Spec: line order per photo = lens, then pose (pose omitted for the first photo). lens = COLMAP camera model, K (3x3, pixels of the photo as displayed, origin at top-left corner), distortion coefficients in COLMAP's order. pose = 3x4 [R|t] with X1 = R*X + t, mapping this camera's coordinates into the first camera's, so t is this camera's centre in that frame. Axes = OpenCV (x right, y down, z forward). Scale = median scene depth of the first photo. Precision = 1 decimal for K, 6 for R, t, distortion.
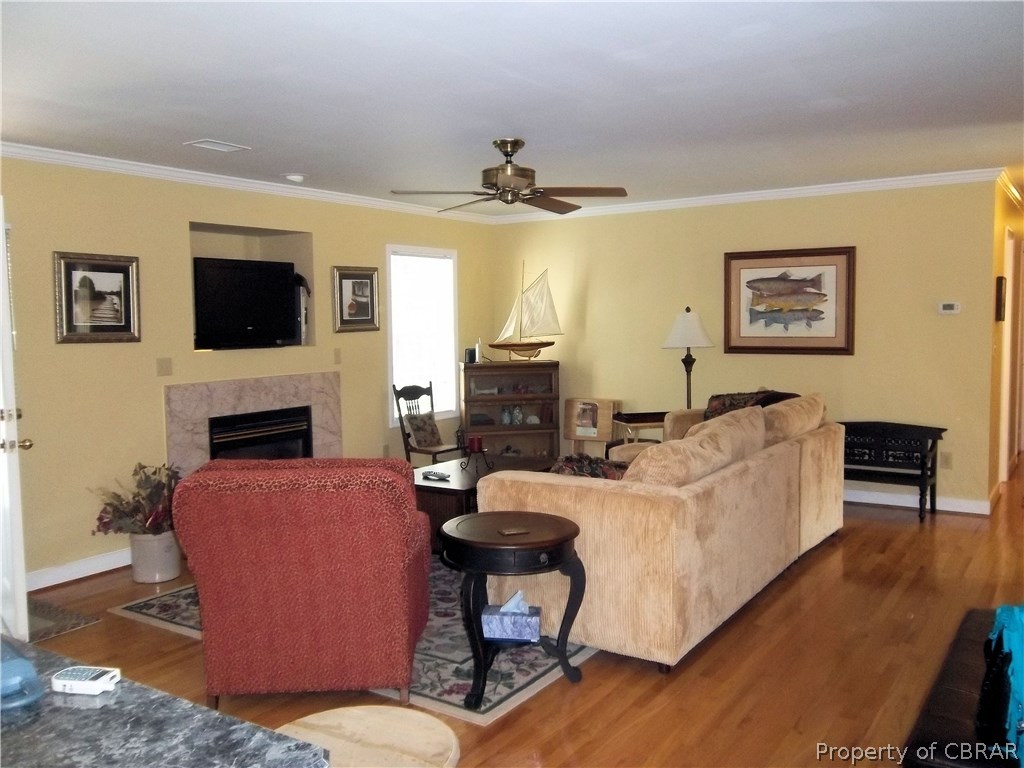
lens RADIAL K [[873.8, 0, 516.3], [0, 873.8, 376.7], [0, 0, 1]] dist [-0.004183, 0.047180]
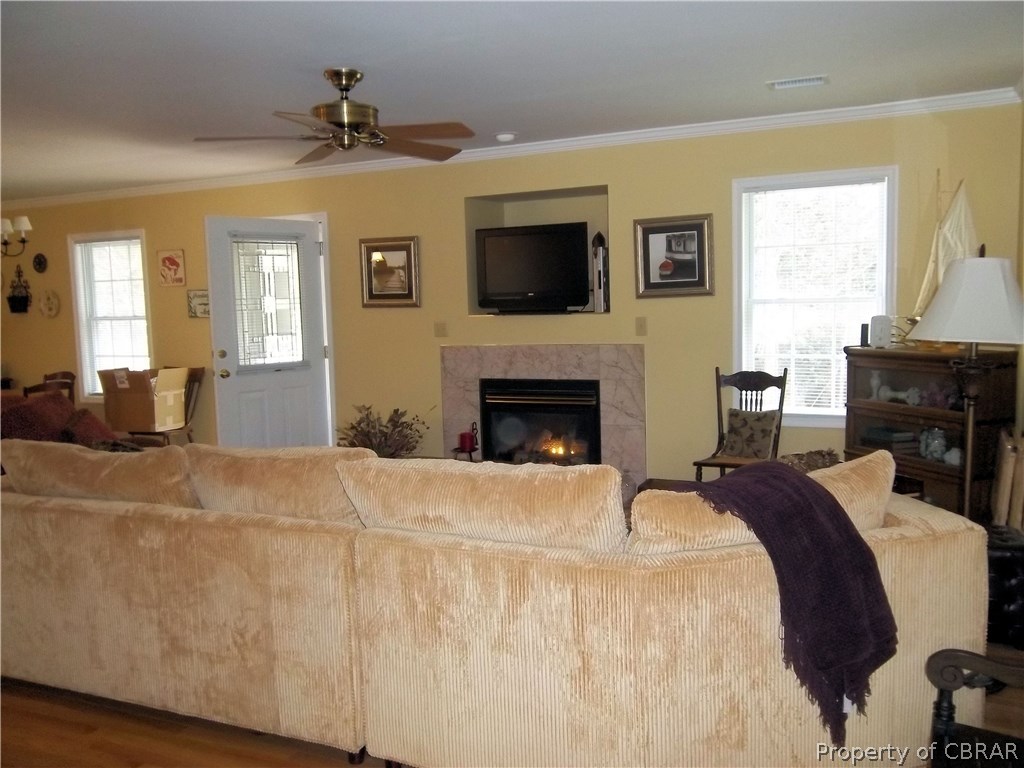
lens RADIAL K [[873.8, 0, 516.3], [0, 873.8, 376.7], [0, 0, 1]] dist [-0.004183, 0.047180]
pose [[0.160479, 0.100394, -0.981920, 0.671075], [-0.038532, 0.994693, 0.095403, -0.056029], [0.986287, 0.022525, 0.163495, 0.815264]]
